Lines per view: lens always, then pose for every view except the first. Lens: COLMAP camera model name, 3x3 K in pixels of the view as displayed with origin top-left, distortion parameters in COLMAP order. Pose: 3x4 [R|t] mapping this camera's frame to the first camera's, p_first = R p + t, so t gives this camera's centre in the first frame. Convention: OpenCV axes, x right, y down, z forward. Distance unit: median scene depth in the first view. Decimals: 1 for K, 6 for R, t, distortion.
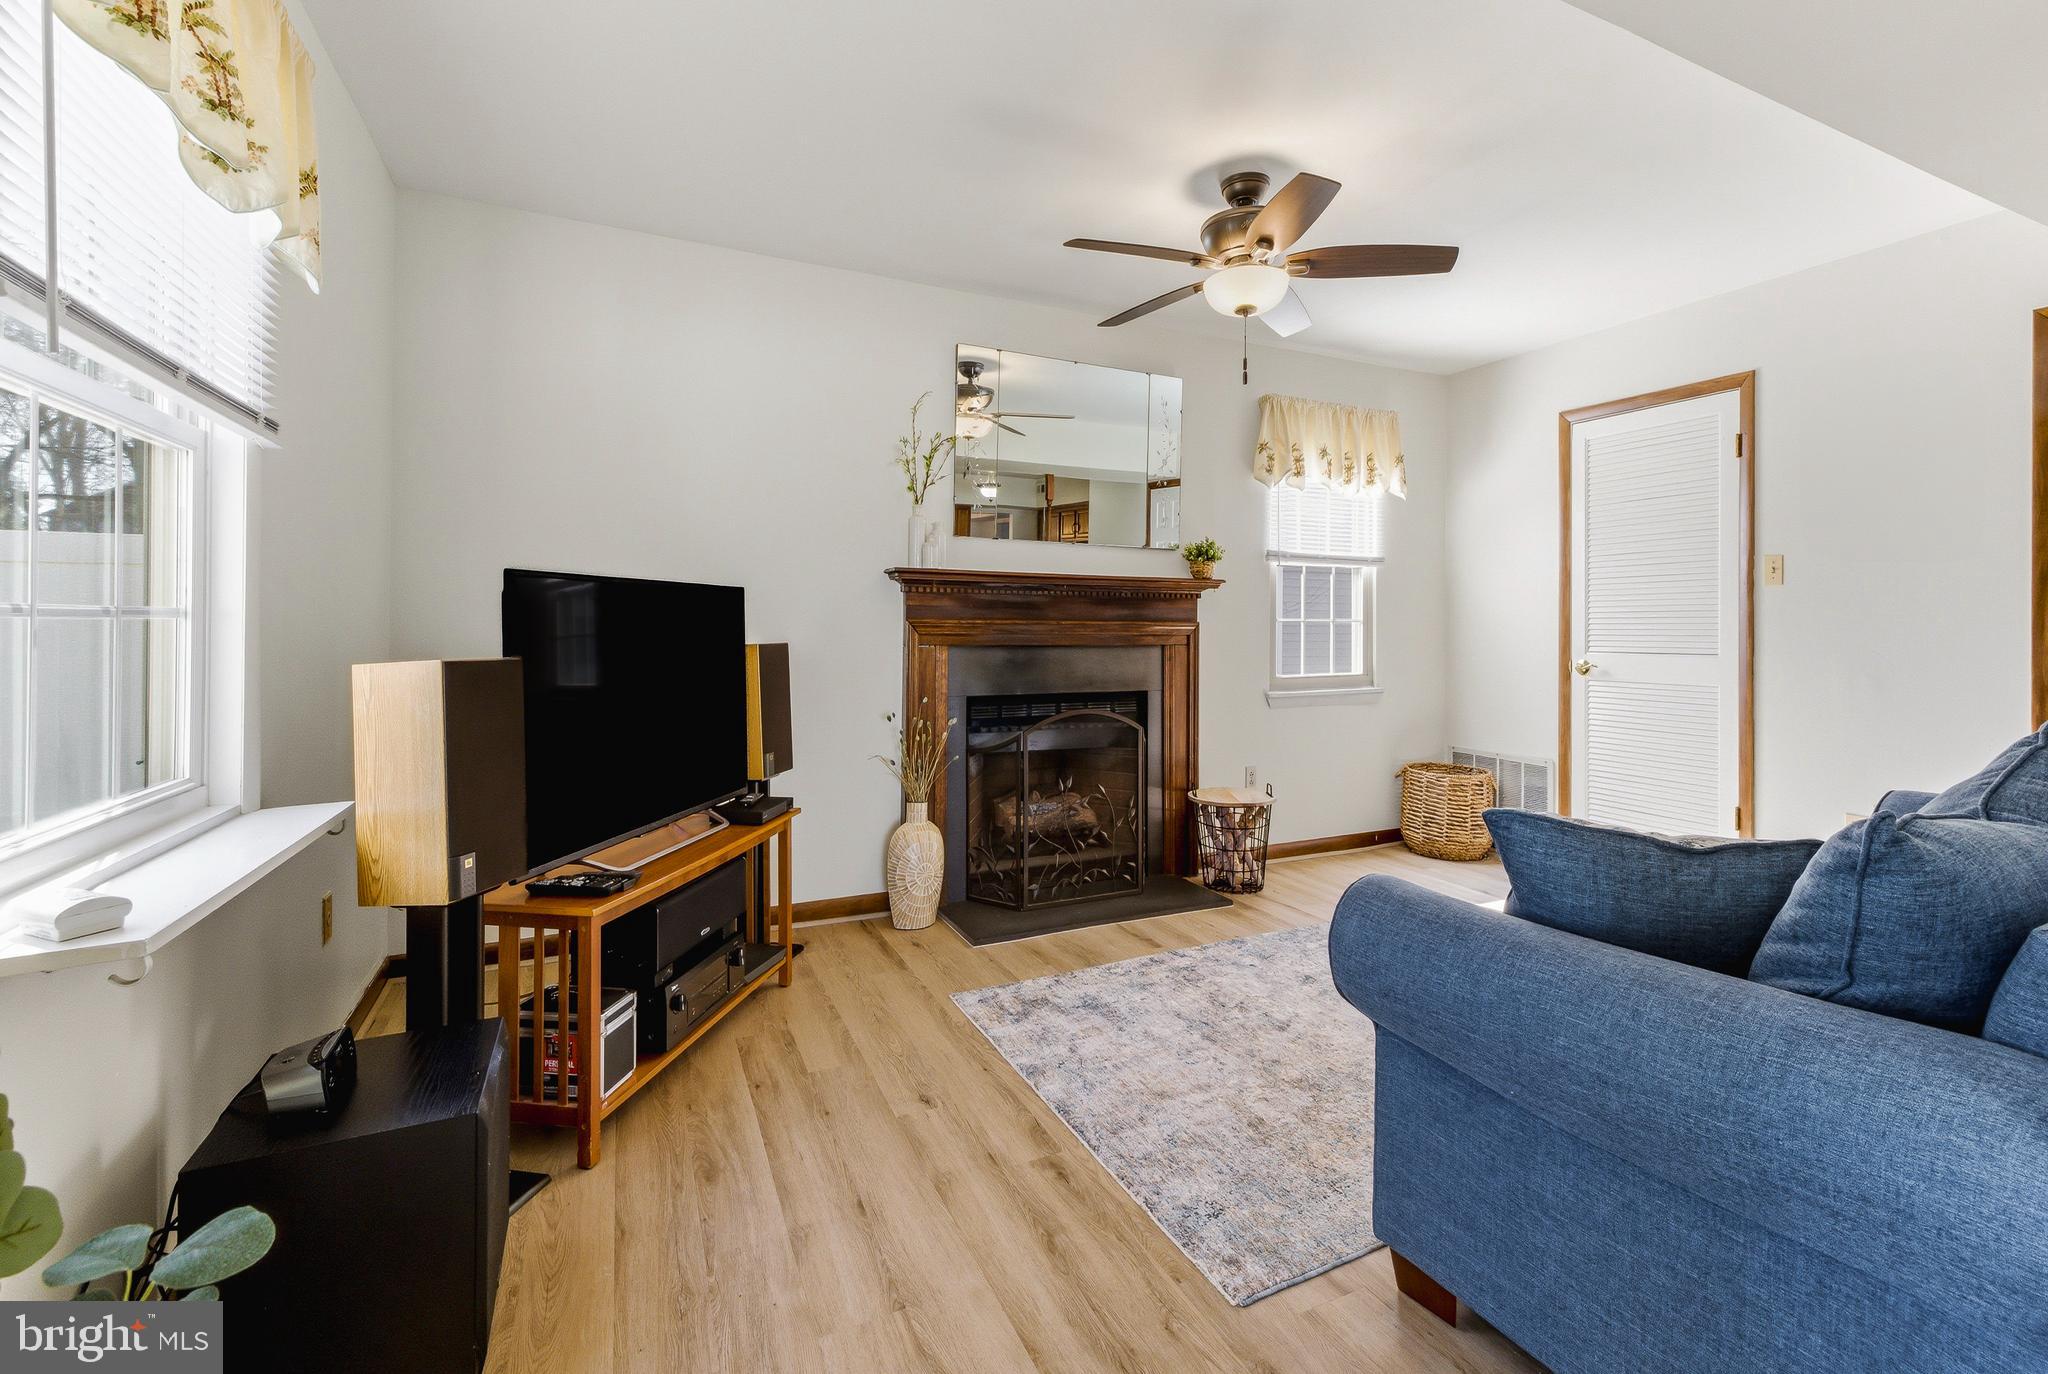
lens RADIAL K [[874.9, 0, 1016.8], [0, 874.9, 620.9], [0, 0, 1]] dist [0.000951, 0.000016]
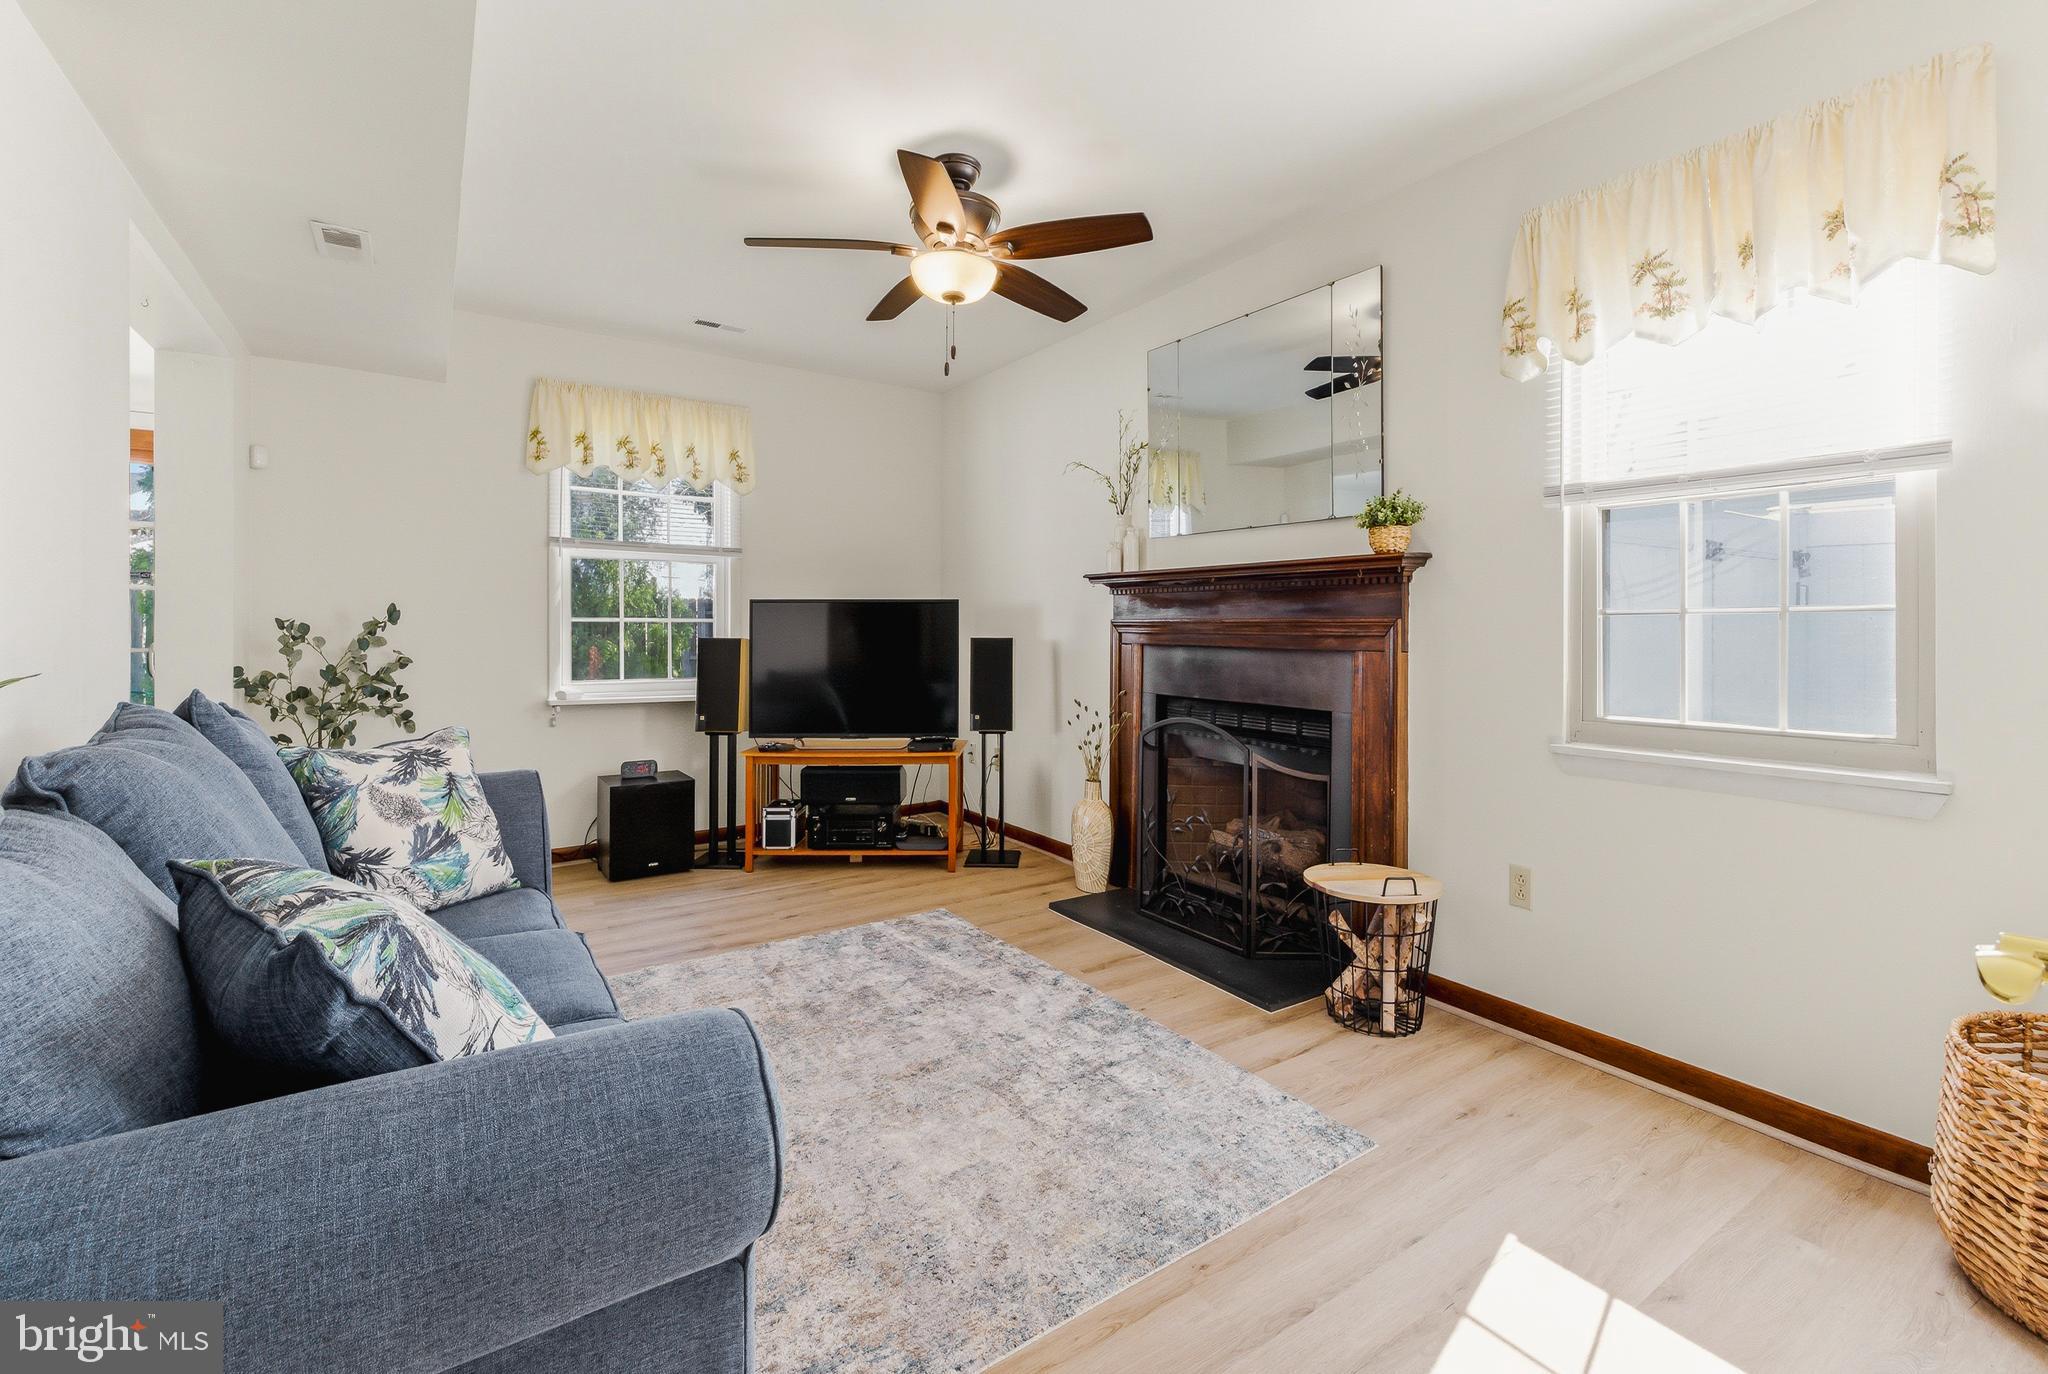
lens RADIAL K [[865.4, 0, 1034.6], [0, 865.4, 629.3], [0, 0, 1]] dist [-0.000069, -0.000002]
pose [[0.173857, -0.000652, -0.984771, 0.893708], [0.006104, 0.999981, 0.000416, 0.009537], [0.984752, -0.006084, 0.173858, 0.672798]]
